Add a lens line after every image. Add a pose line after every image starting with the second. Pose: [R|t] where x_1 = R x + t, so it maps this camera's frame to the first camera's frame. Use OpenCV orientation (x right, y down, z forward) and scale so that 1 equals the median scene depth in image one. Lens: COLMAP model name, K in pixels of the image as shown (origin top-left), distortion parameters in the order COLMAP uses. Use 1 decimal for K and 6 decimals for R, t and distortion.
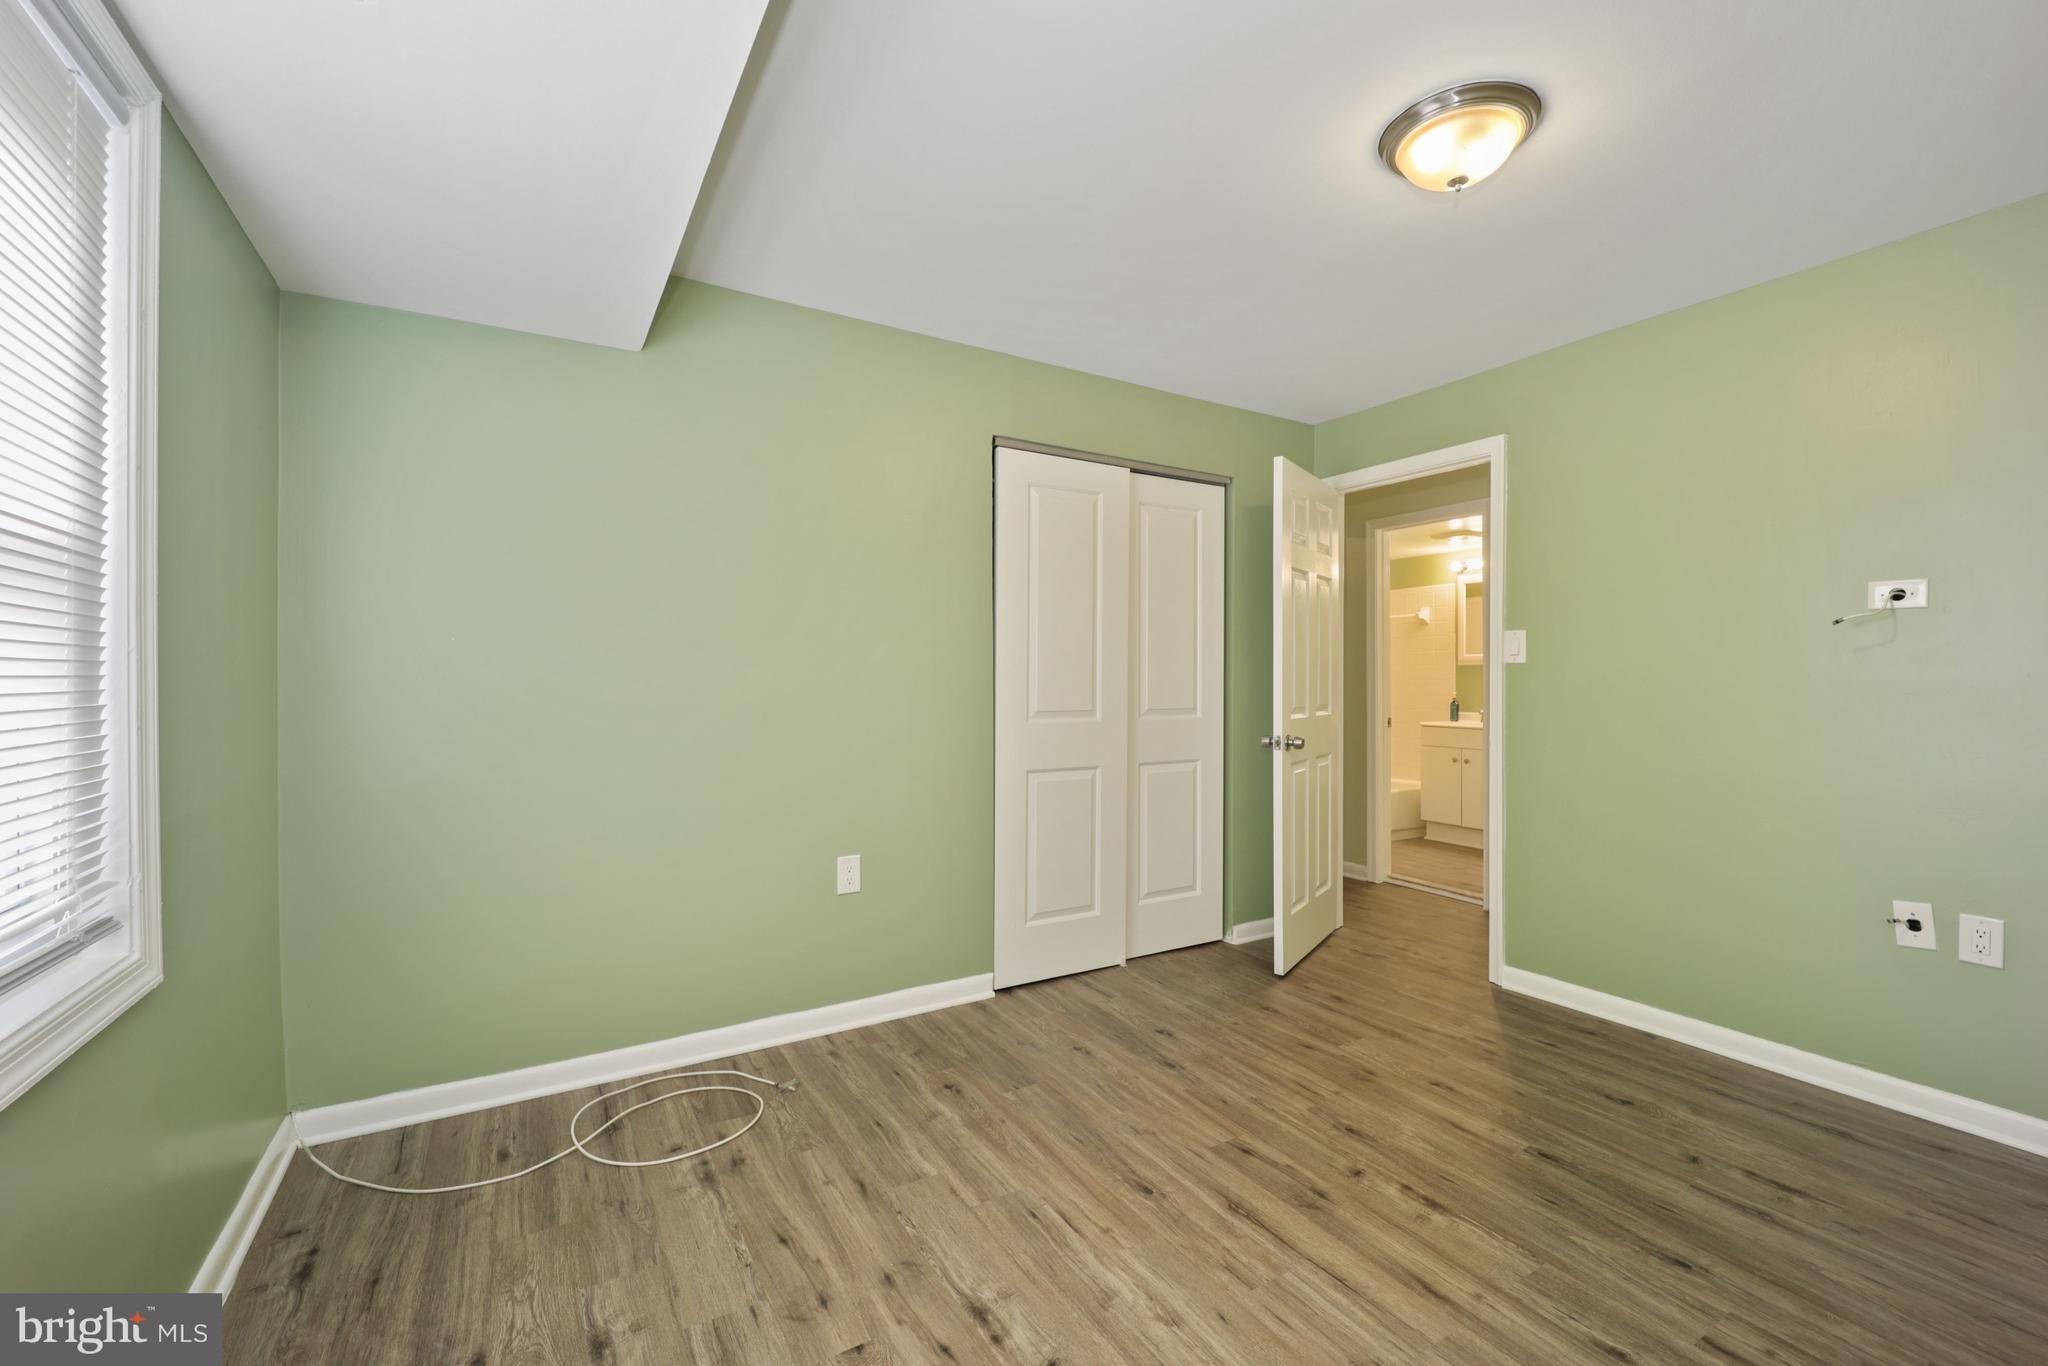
lens RADIAL K [[842.5, 0, 1017.0], [0, 842.5, 677.3], [0, 0, 1]] dist [-0.023636, 0.001649]
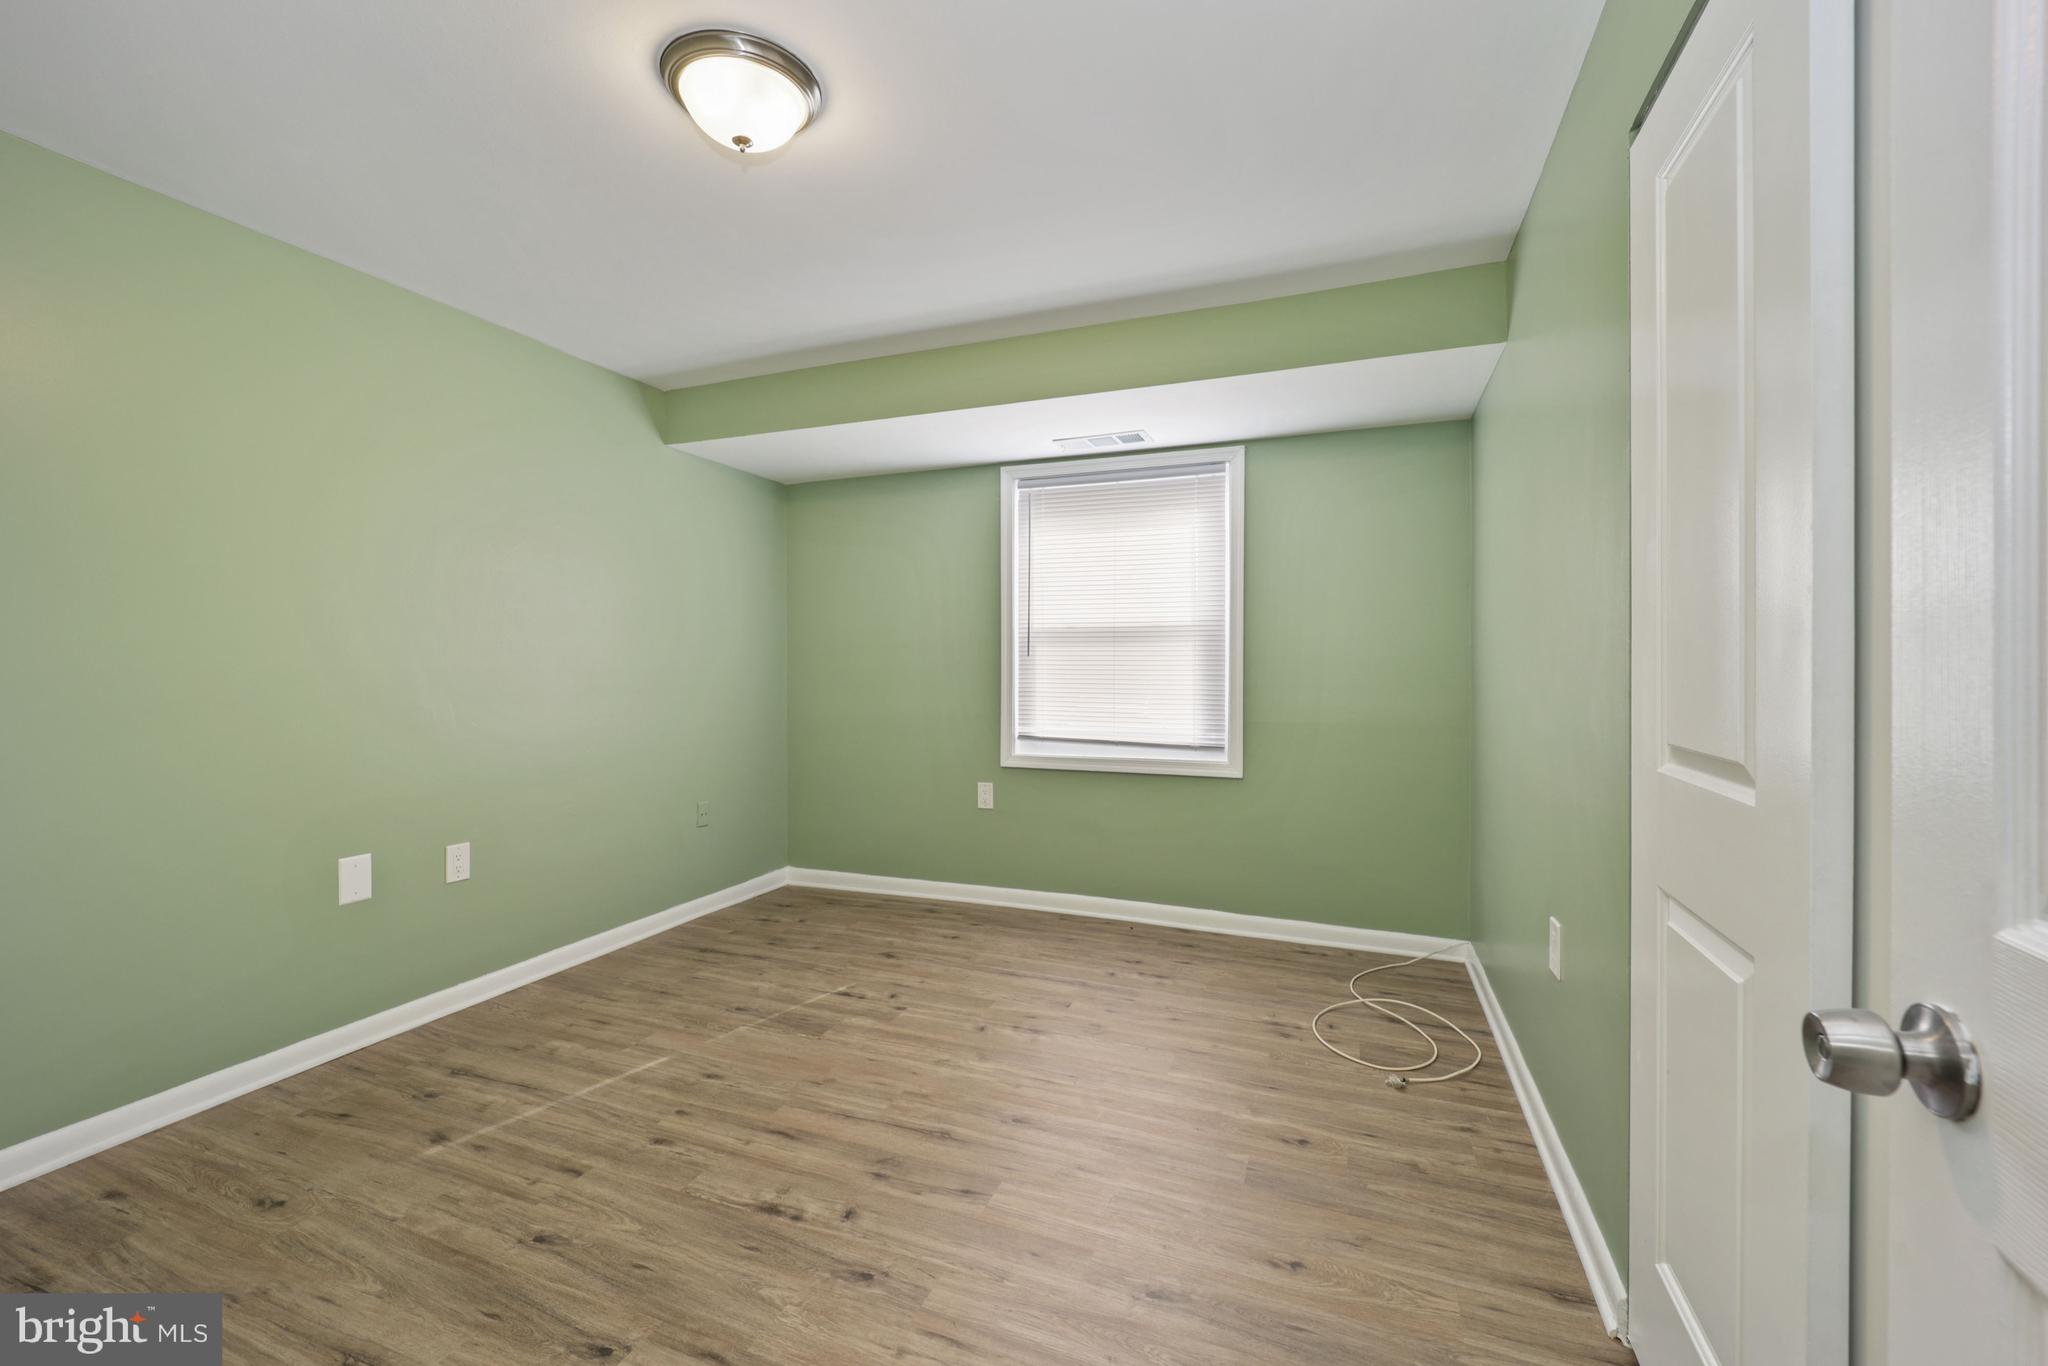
lens RADIAL K [[842.5, 0, 1017.1], [0, 842.5, 665.1], [0, 0, 1]] dist [-0.023636, 0.001649]
pose [[-0.789466, -0.000716, -0.613794, 0.850942], [-0.000354, 1.000000, -0.000712, 0.005593], [0.613795, -0.000345, -0.789466, 1.895470]]
